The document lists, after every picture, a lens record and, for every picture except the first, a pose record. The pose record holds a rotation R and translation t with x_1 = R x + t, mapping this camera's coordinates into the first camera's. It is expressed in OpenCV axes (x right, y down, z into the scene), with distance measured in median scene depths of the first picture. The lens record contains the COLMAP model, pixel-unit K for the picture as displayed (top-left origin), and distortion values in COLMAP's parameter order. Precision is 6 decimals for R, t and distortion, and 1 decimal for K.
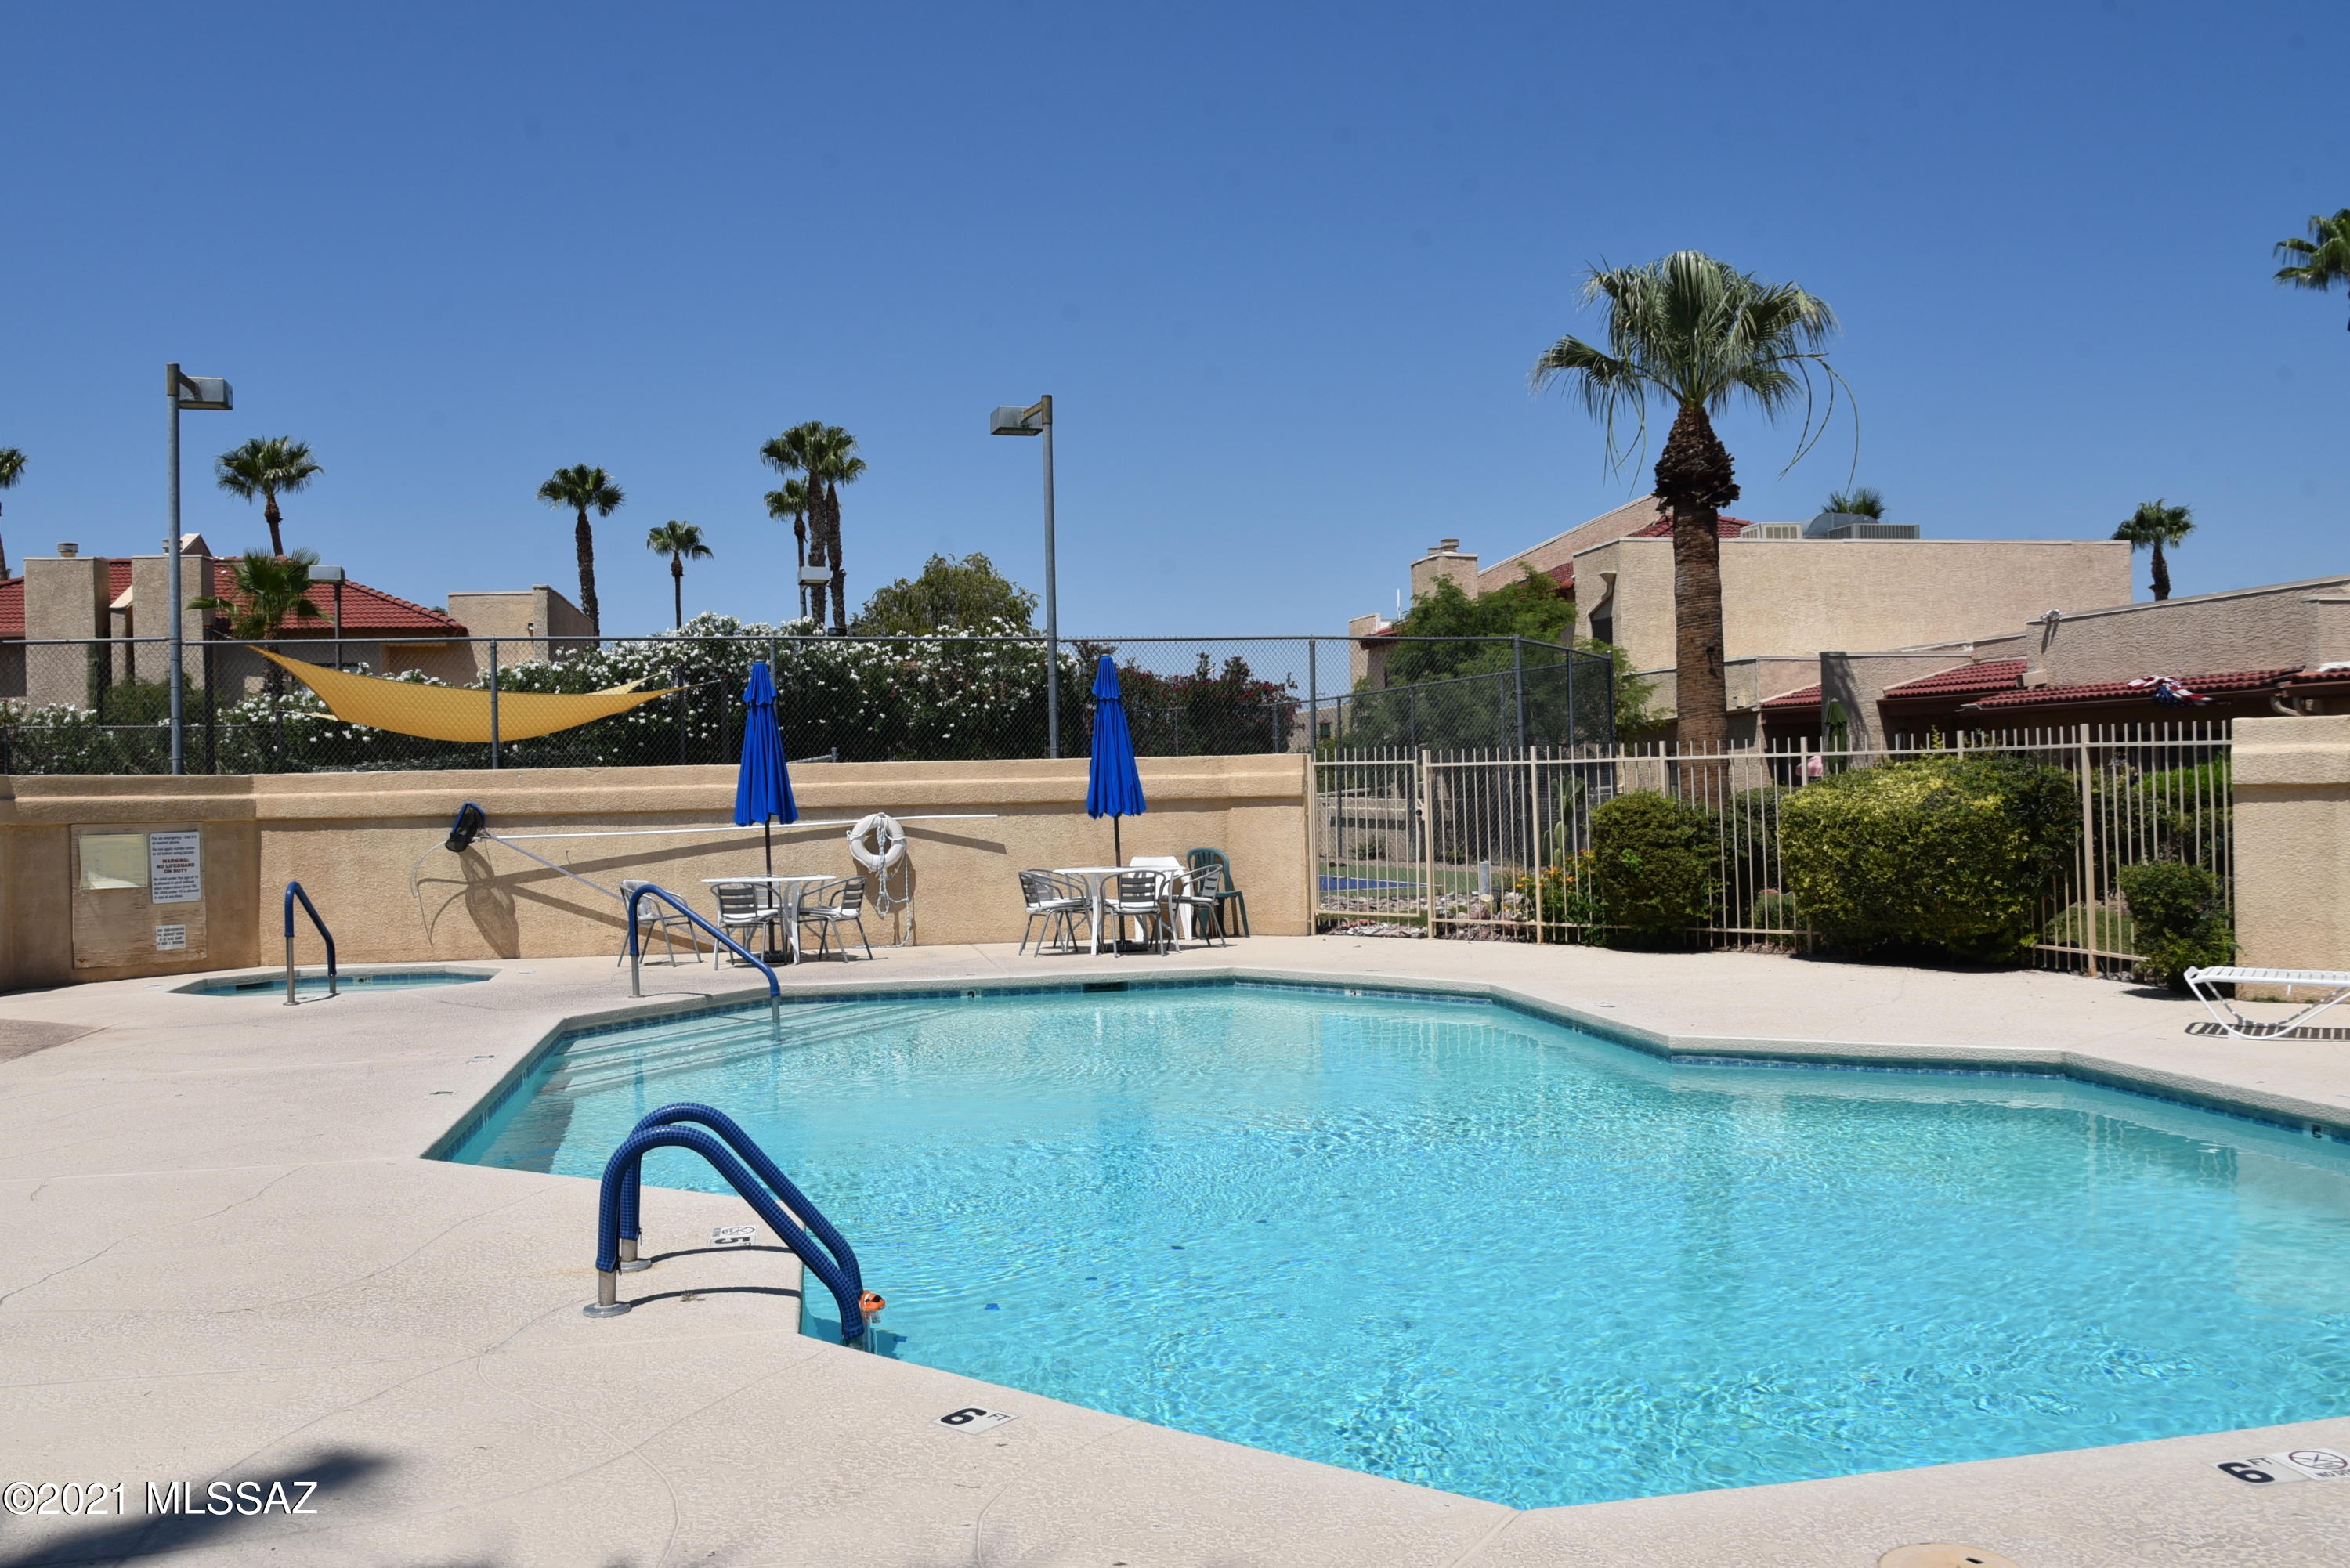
lens RADIAL K [[1966.9, 0, 1168.0], [0, 1966.9, 794.2], [0, 0, 1]] dist [-0.116354, 0.072645]
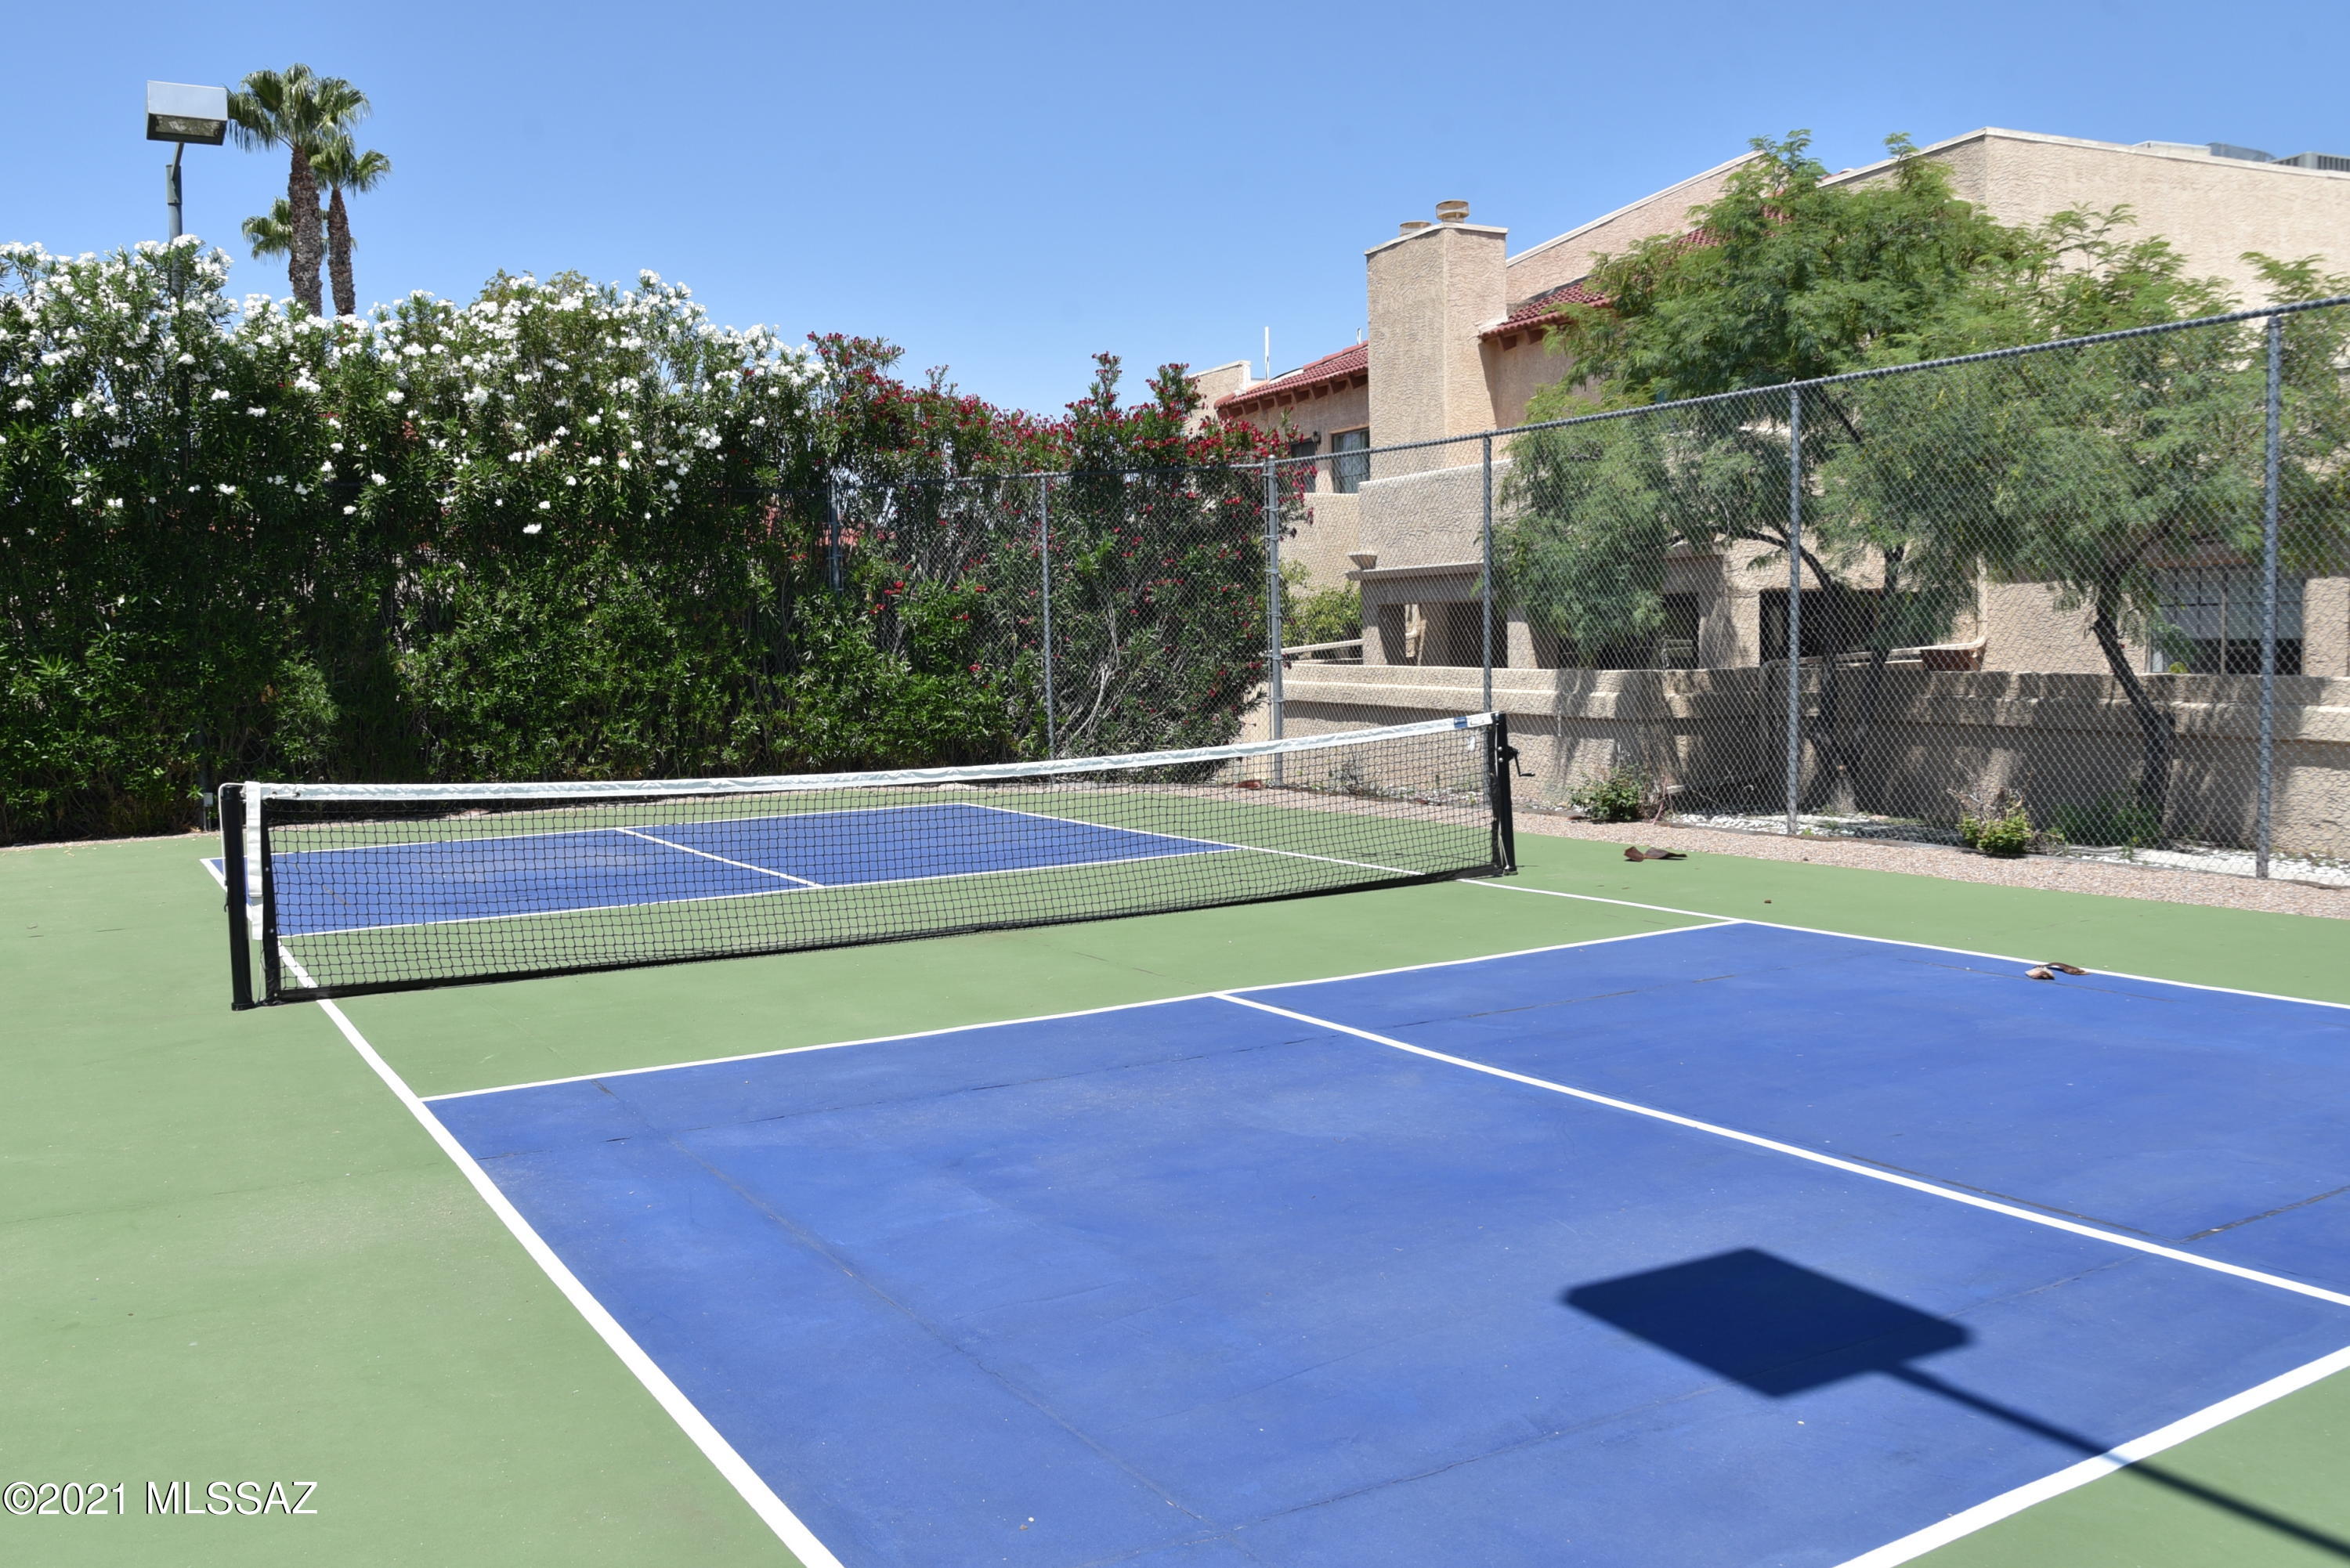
lens RADIAL K [[1966.9, 0, 1168.0], [0, 1966.9, 794.2], [0, 0, 1]] dist [-0.116354, 0.072645]
pose [[0.977790, -0.017418, 0.208862, -0.064872], [0.002247, 0.997354, 0.072658, -0.001729], [-0.209575, -0.070575, 0.975242, 0.537608]]
